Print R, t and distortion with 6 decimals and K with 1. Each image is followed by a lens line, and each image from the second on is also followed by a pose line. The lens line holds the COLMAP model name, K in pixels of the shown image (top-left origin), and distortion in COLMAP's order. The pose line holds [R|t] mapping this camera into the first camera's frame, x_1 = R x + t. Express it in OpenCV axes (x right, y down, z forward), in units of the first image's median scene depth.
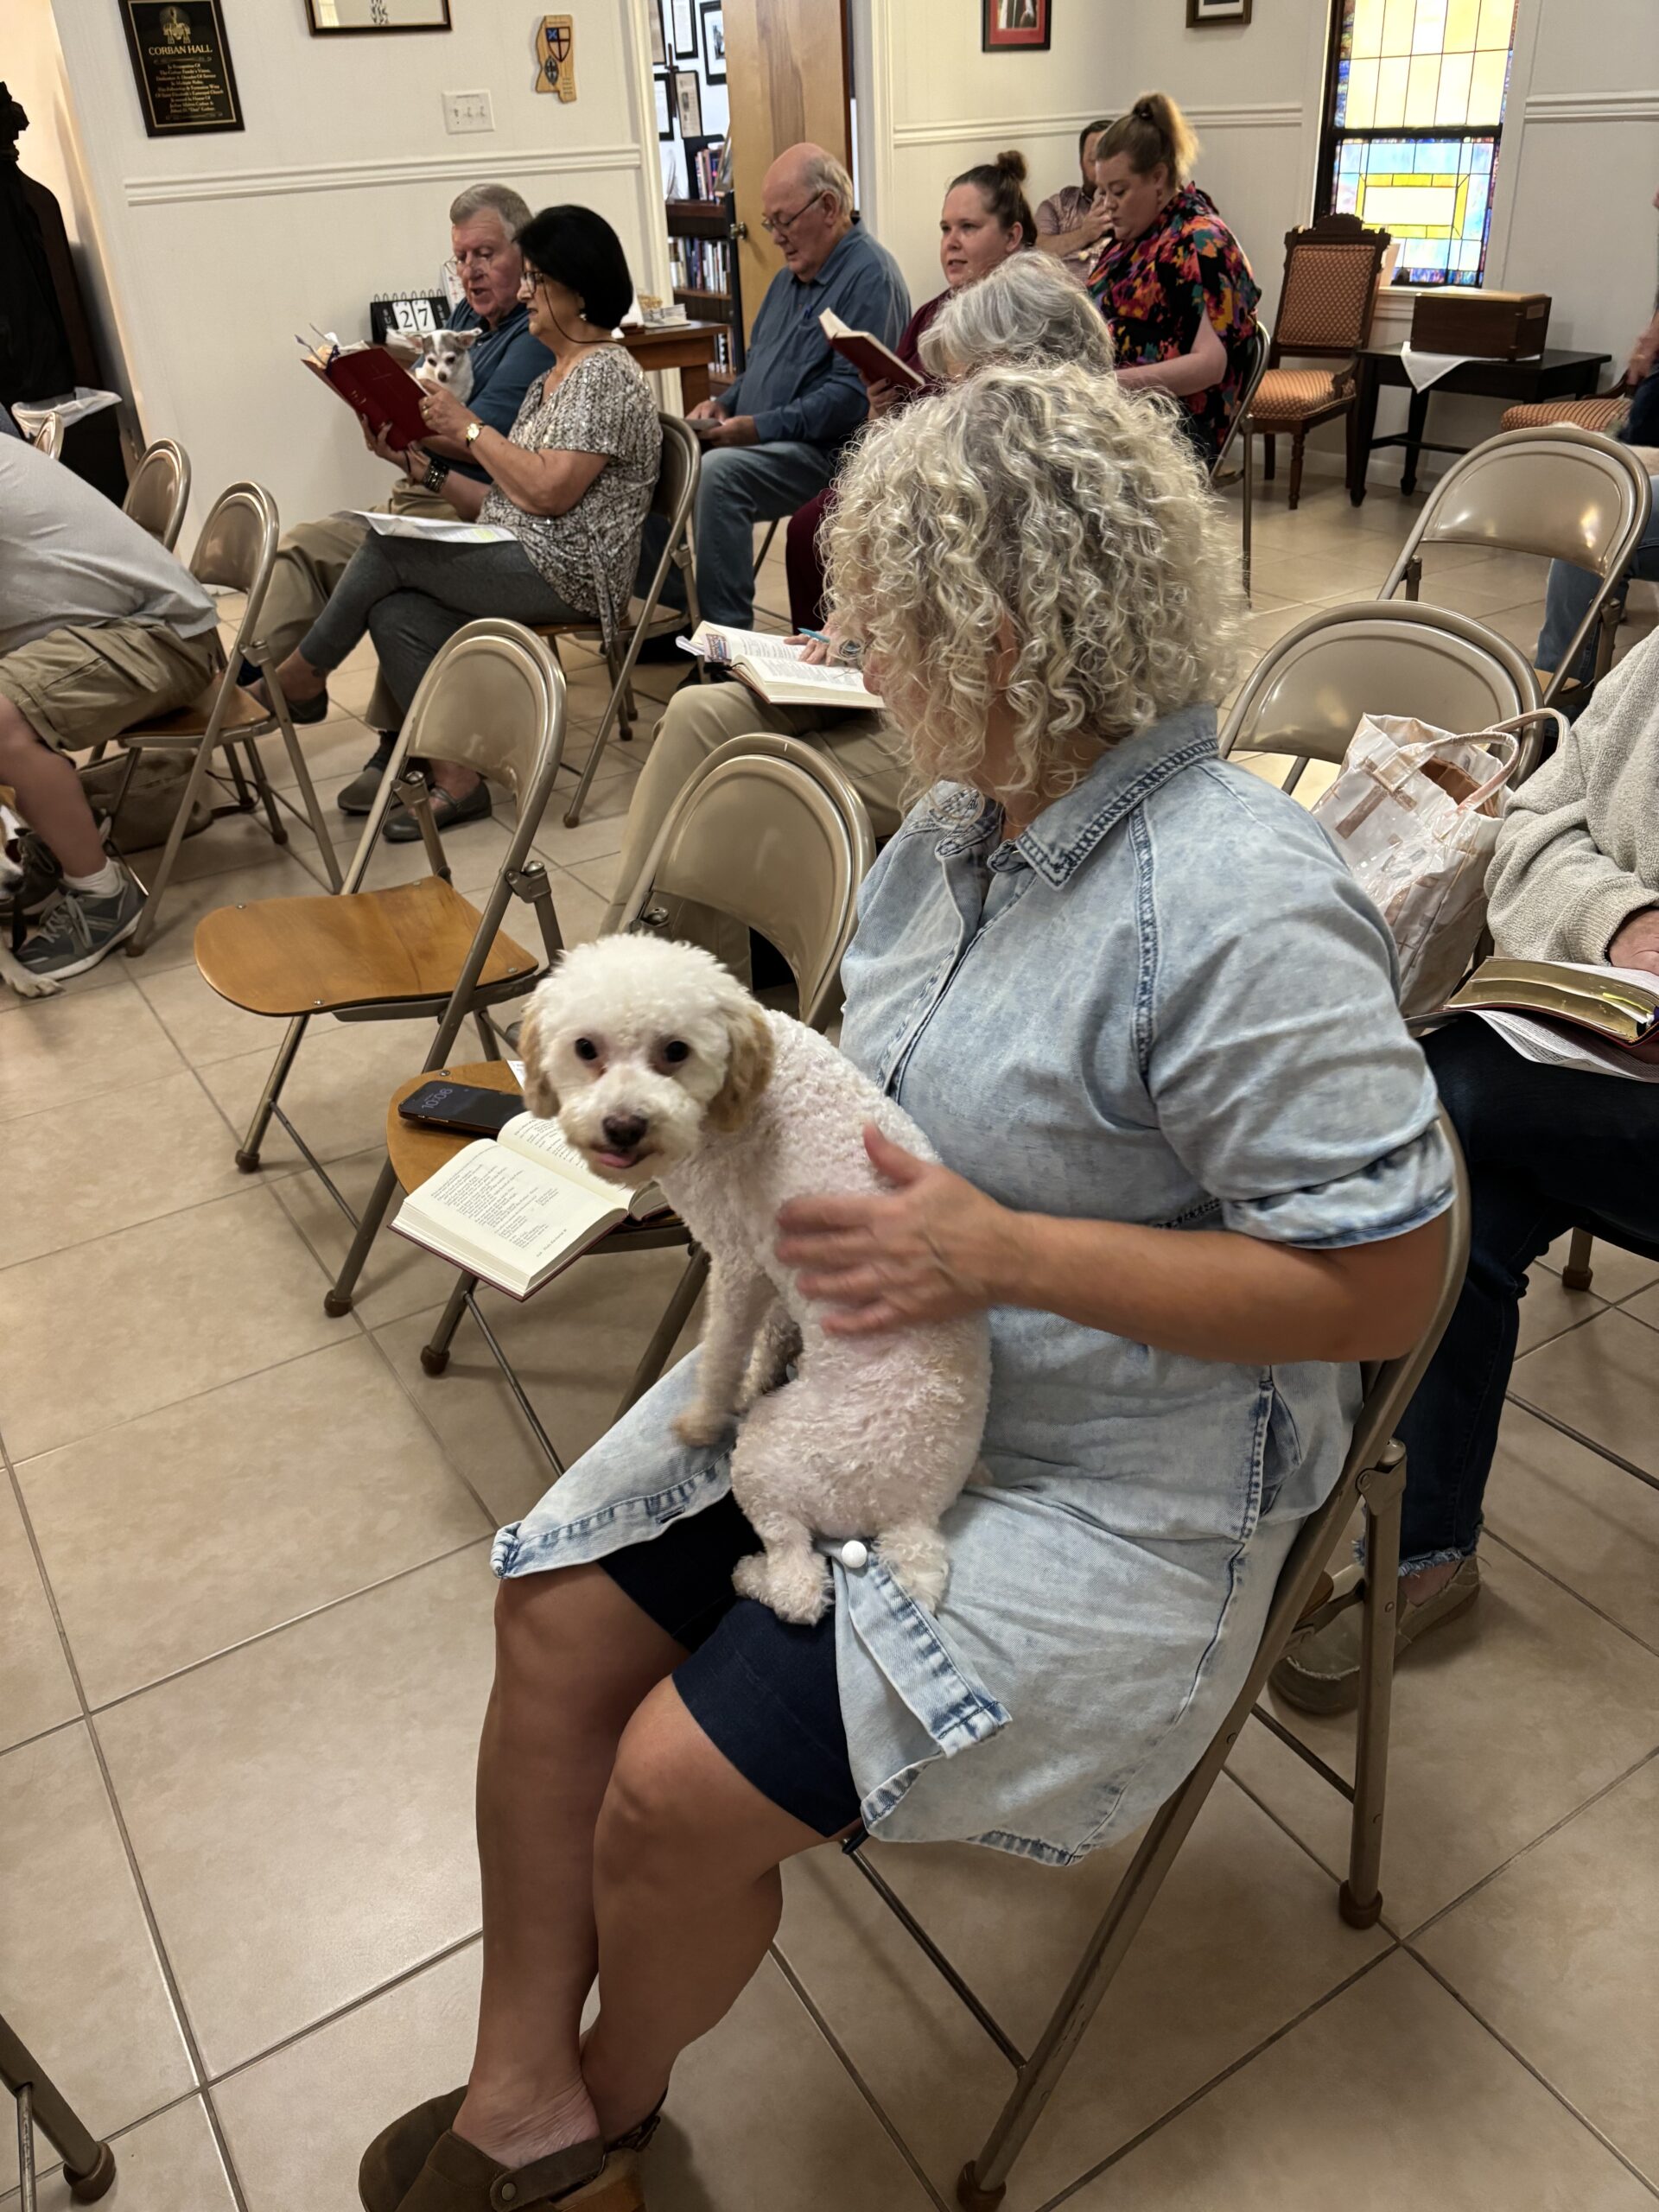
lens RADIAL K [[1703.6, 0, 829.5], [0, 1703.6, 1106.0], [0, 0, 1]] dist [-0.010132, -0.012200]
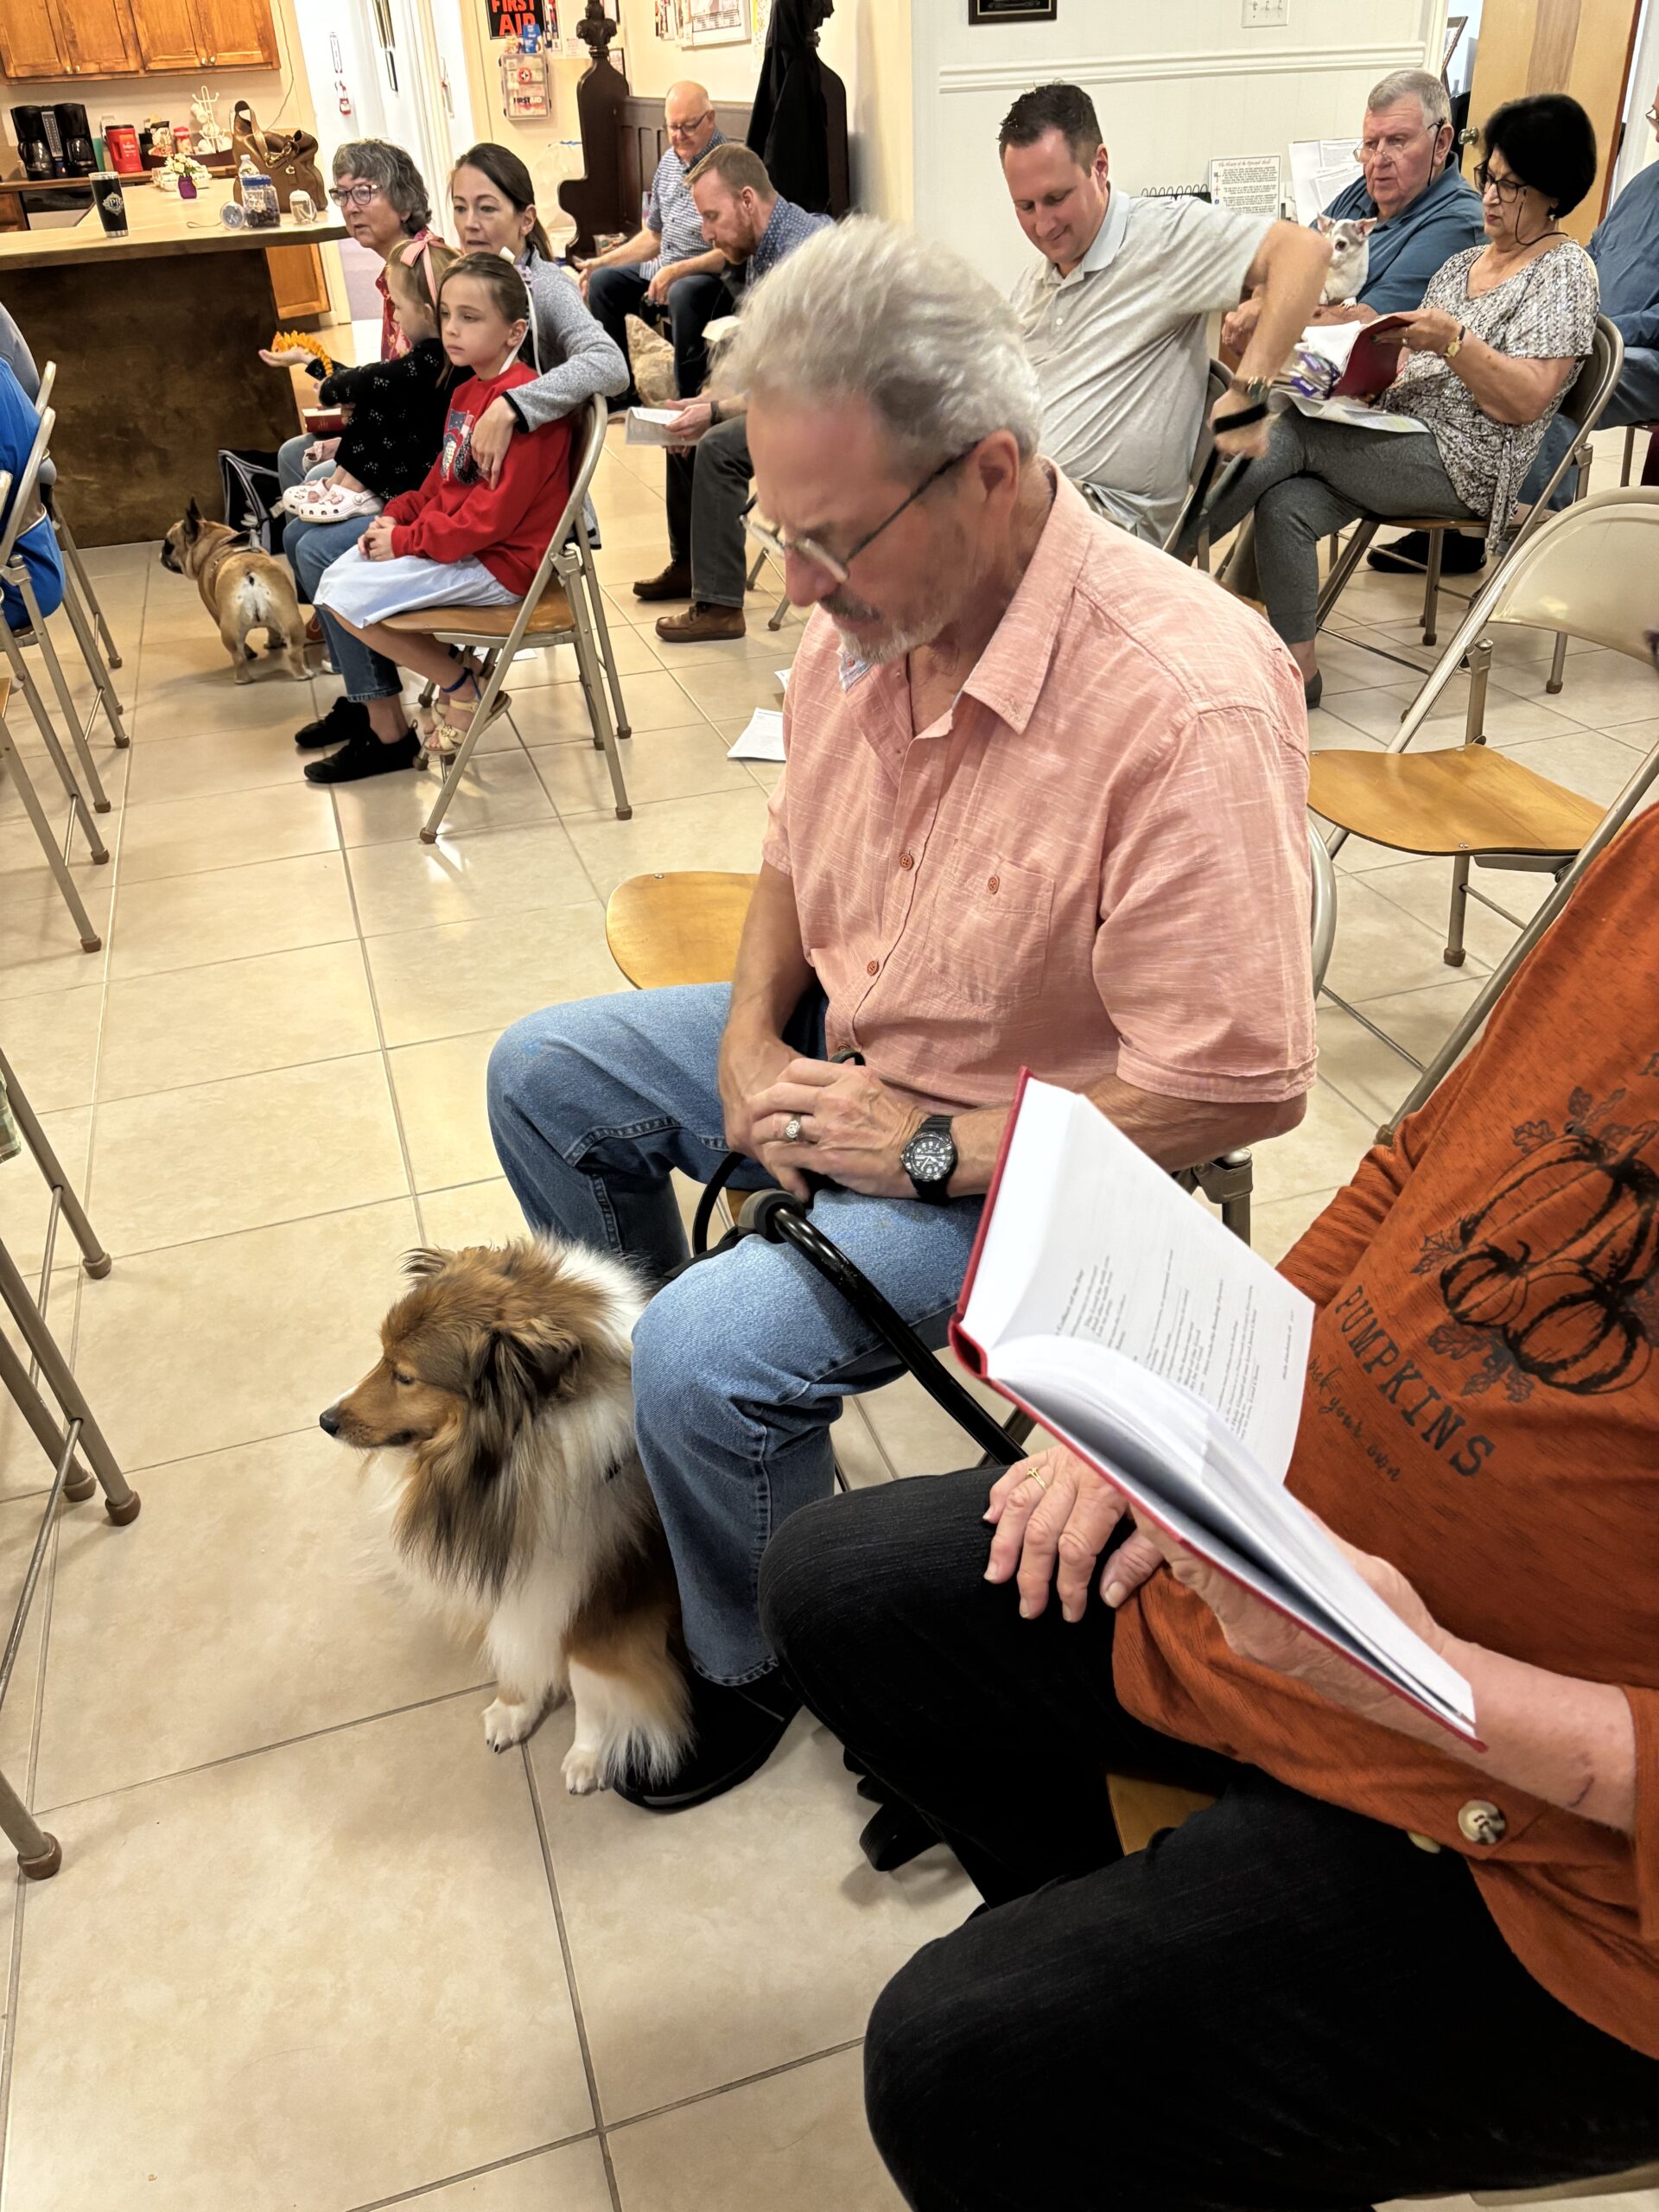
lens RADIAL K [[1703.6, 0, 829.5], [0, 1703.6, 1106.0], [0, 0, 1]] dist [-0.010132, -0.012200]
pose [[0.969831, 0.131059, -0.205551, -0.248581], [-0.123495, 0.991122, 0.049261, 0.050627], [0.210182, -0.022391, 0.977406, -0.052203]]
